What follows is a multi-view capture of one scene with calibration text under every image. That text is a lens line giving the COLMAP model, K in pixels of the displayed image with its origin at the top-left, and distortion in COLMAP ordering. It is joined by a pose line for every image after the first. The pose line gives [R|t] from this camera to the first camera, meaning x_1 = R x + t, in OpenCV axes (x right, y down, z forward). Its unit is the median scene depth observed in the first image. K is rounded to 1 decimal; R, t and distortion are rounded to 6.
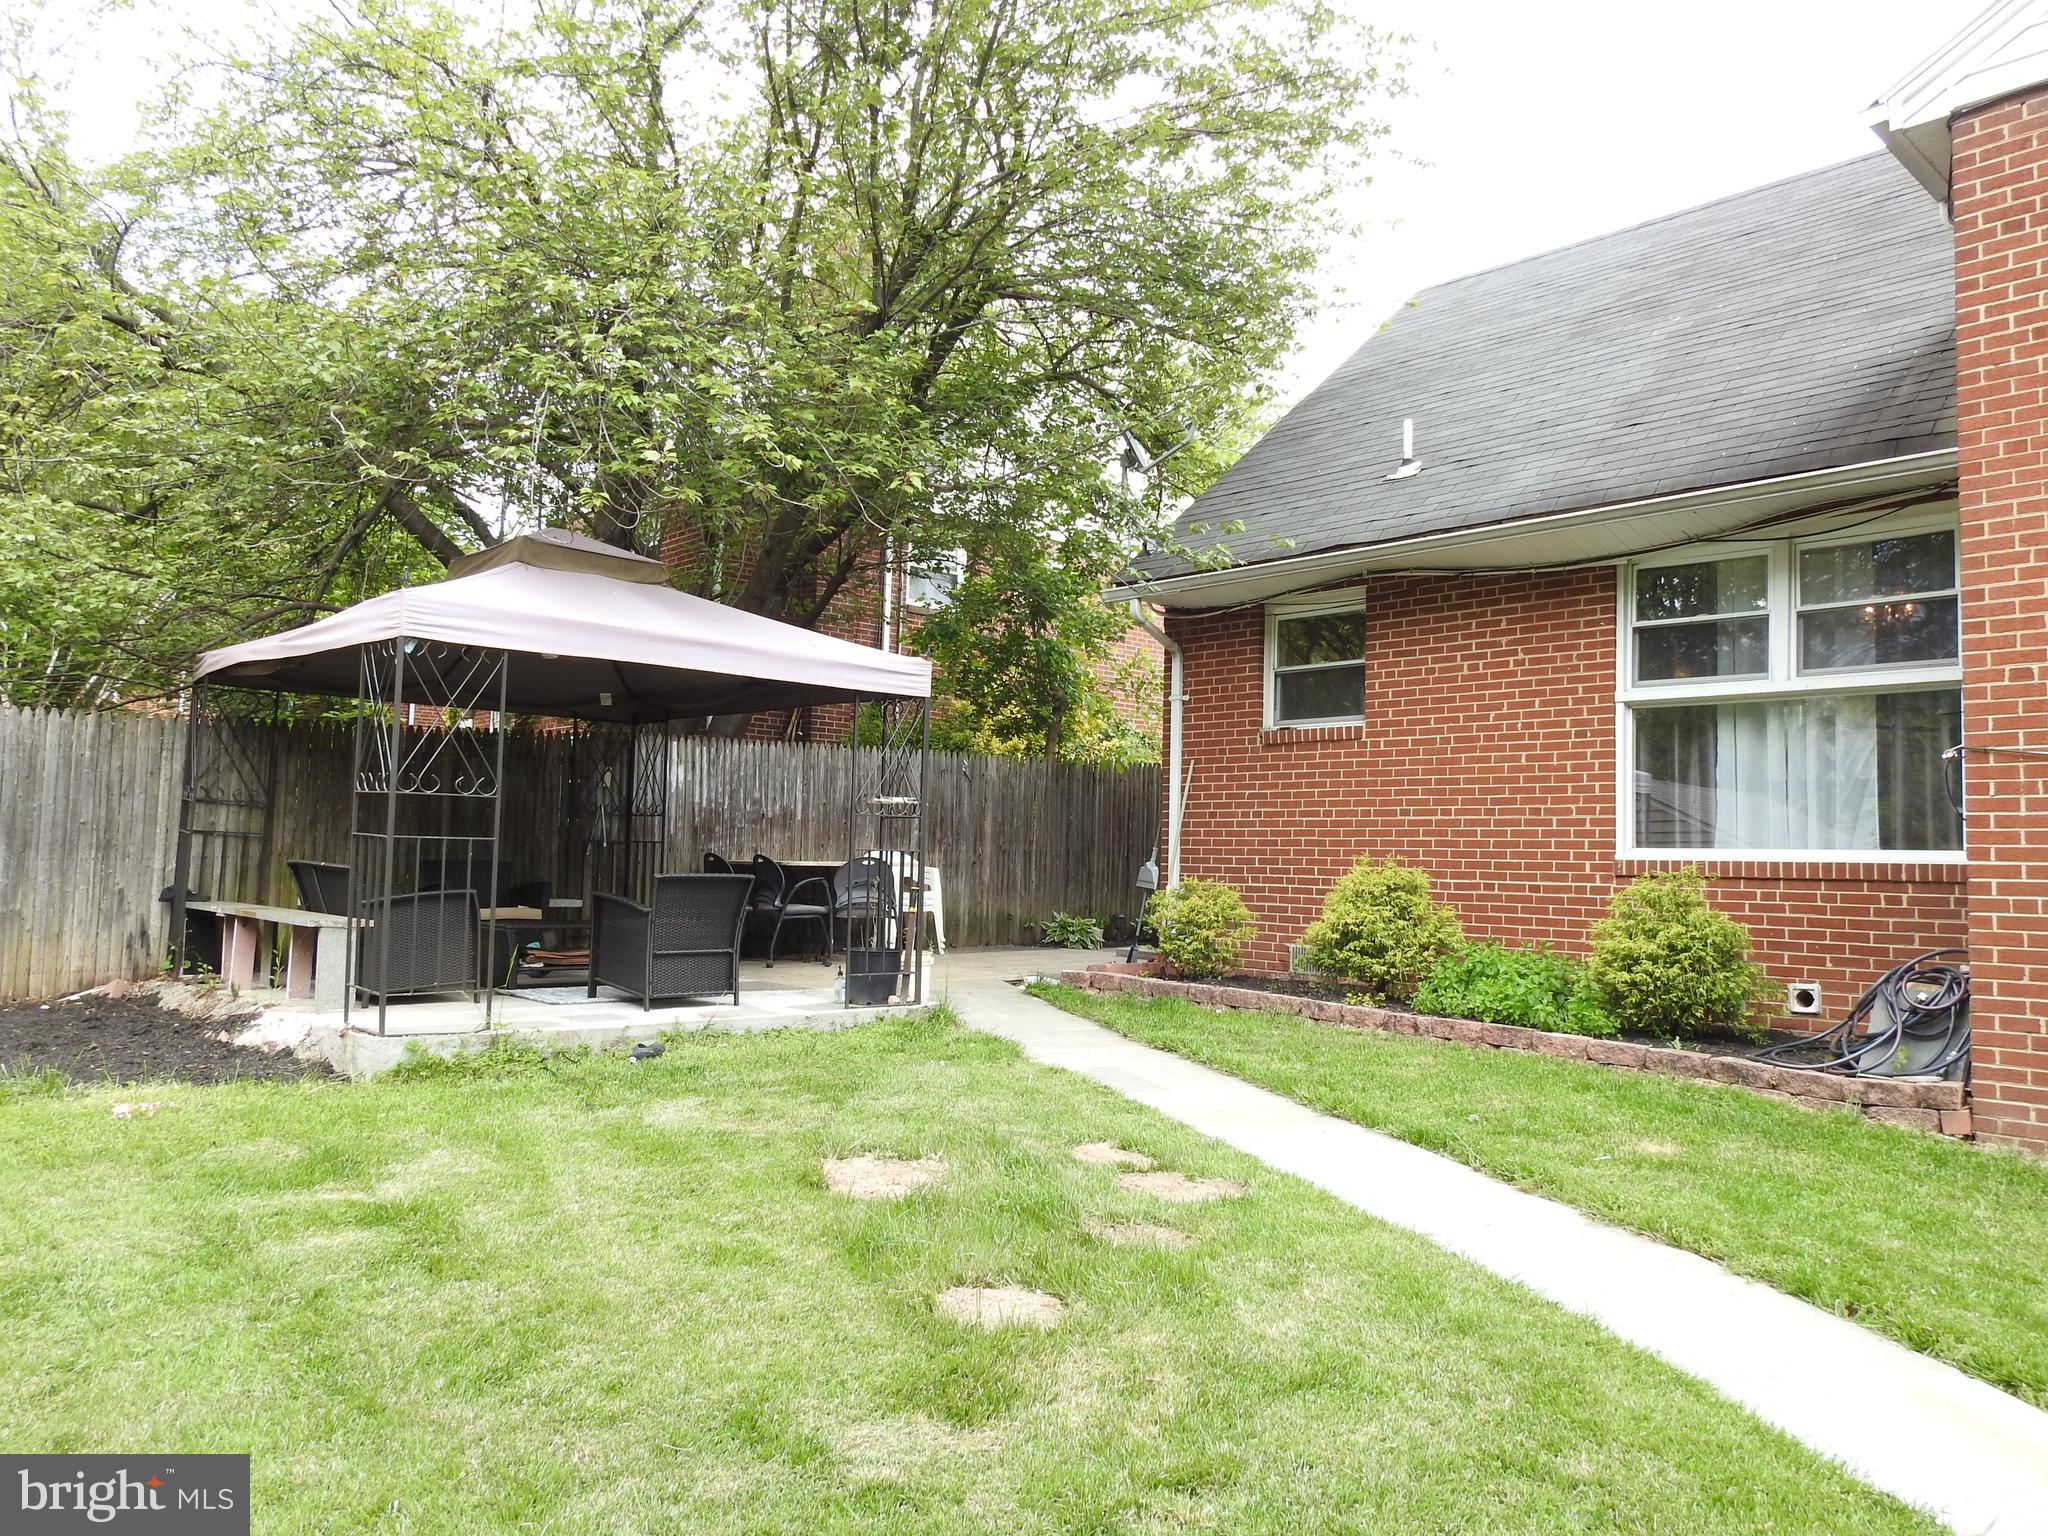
lens RADIAL K [[1468.2, 0, 1015.0], [0, 1468.2, 772.9], [0, 0, 1]] dist [0.000443, -0.001949]
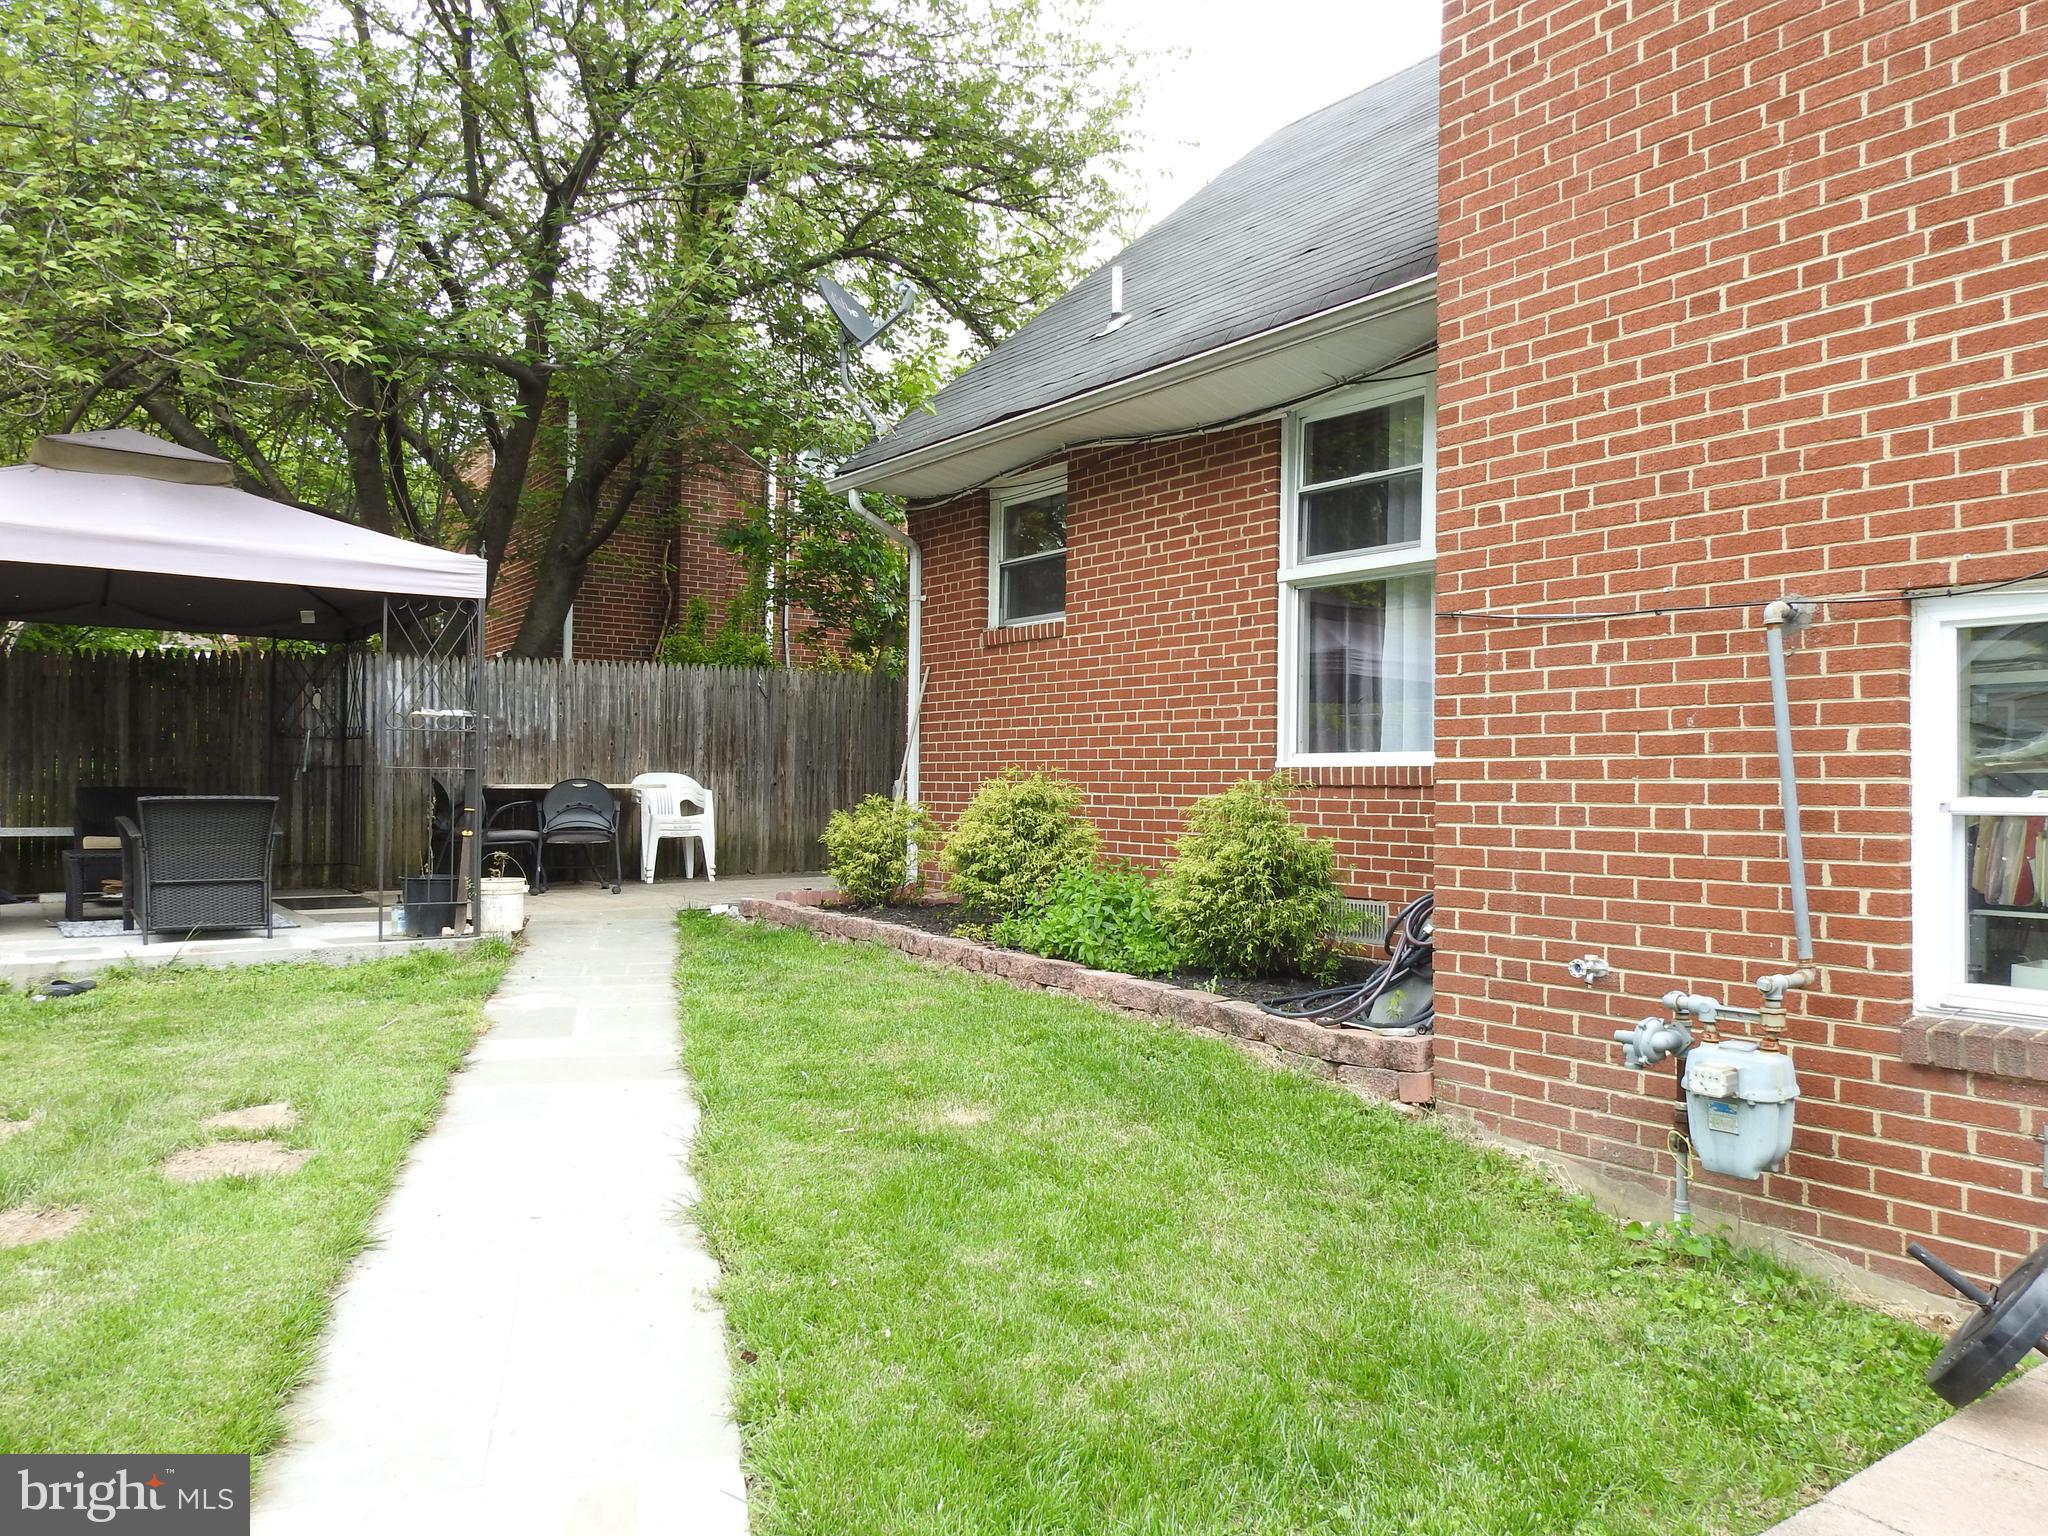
lens RADIAL K [[1468.2, 0, 1015.0], [0, 1468.2, 772.9], [0, 0, 1]] dist [0.000443, -0.001949]
pose [[0.992157, -0.014852, -0.124110, 0.359483], [0.021097, 0.998569, 0.049150, 0.016842], [0.123202, -0.051383, 0.991050, 0.132693]]
